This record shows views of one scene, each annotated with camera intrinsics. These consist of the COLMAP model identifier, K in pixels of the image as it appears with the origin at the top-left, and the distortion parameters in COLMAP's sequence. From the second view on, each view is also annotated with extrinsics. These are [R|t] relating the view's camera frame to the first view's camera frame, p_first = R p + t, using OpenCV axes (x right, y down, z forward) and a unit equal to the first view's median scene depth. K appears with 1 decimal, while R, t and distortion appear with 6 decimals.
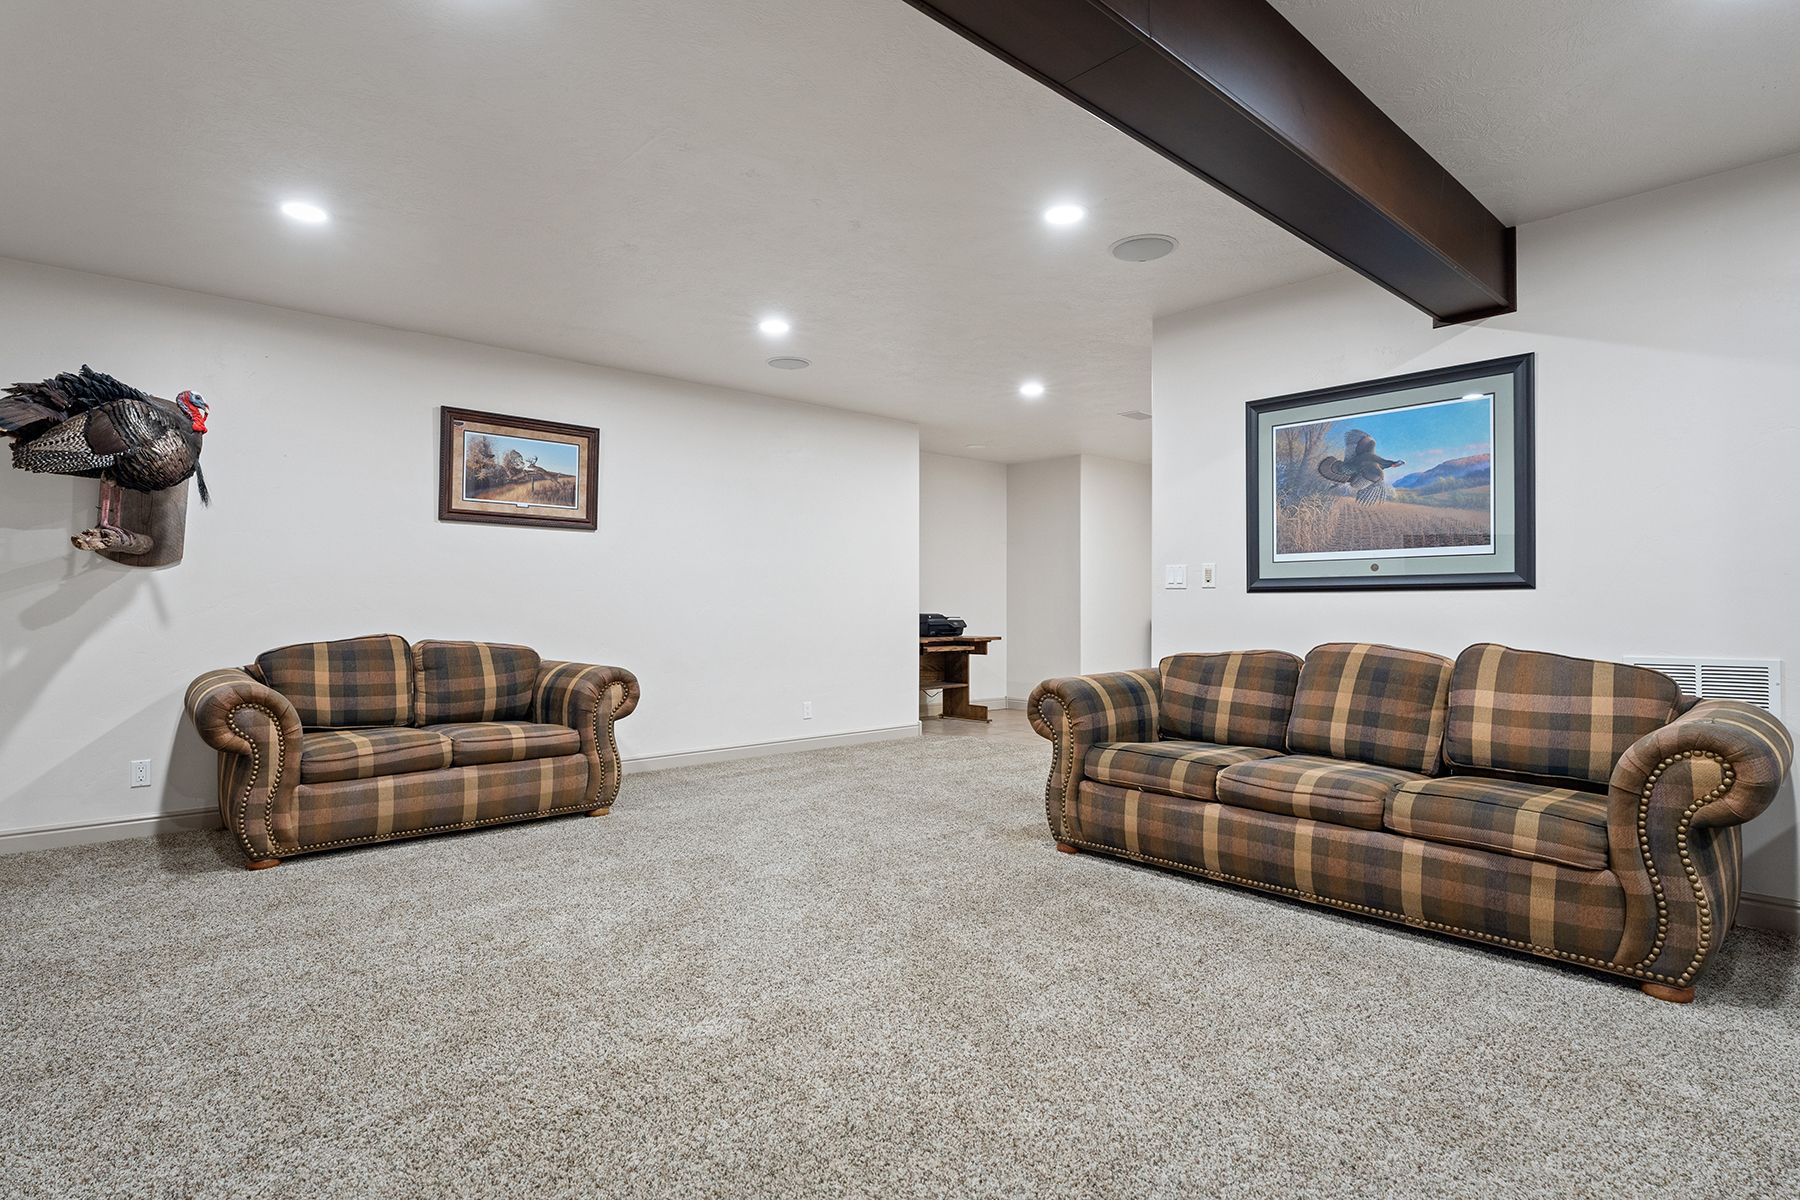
lens RADIAL K [[913.2, 0, 900.0], [0, 913.2, 600.0], [0, 0, 1]] dist [-0.000642, 0.000042]
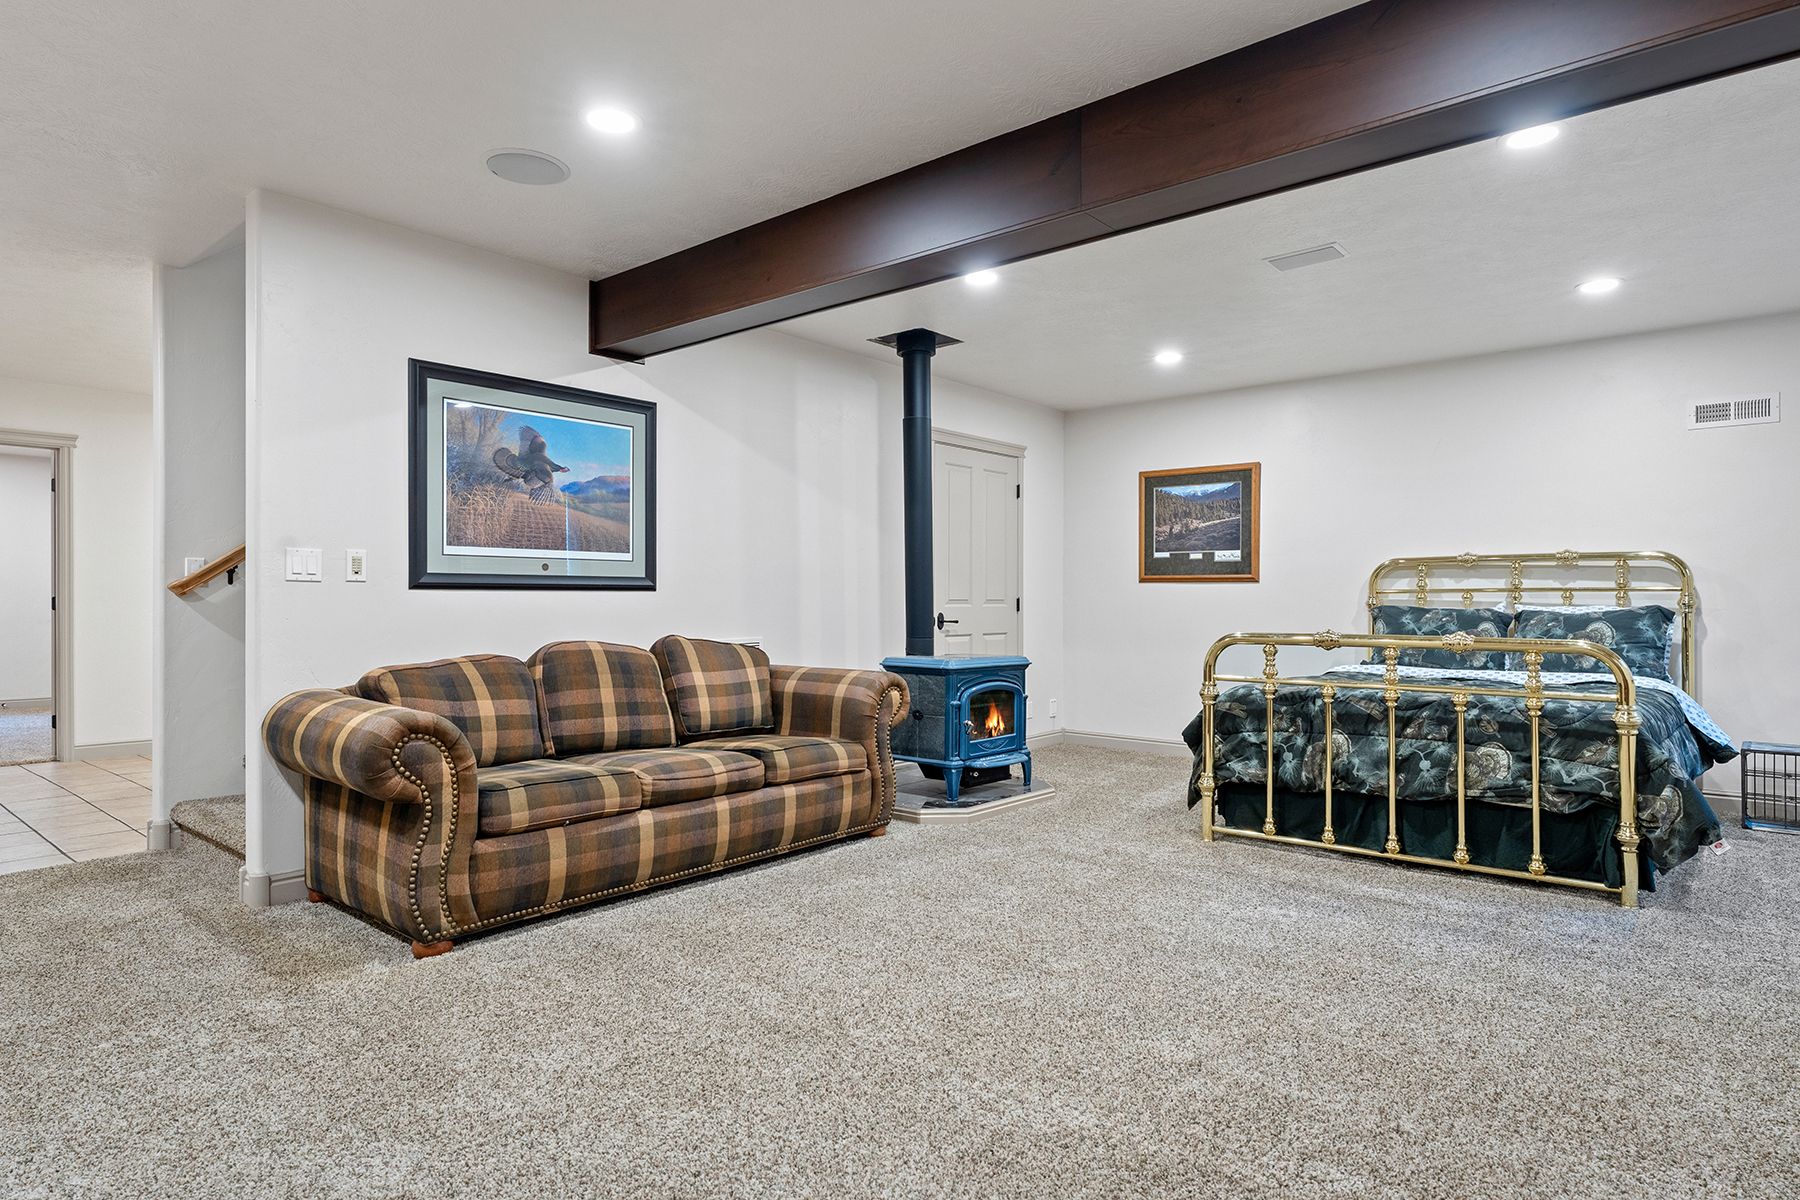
lens RADIAL K [[1000.0, 0, 900.0], [0, 1000.0, 600.0], [0, 0, 1]] dist [-0.000975, 0.000309]
pose [[-0.122915, 0.005240, 0.992403, -0.682209], [-0.003287, 0.999978, -0.005687, 0.006465], [-0.992412, -0.003962, -0.122895, 0.803456]]
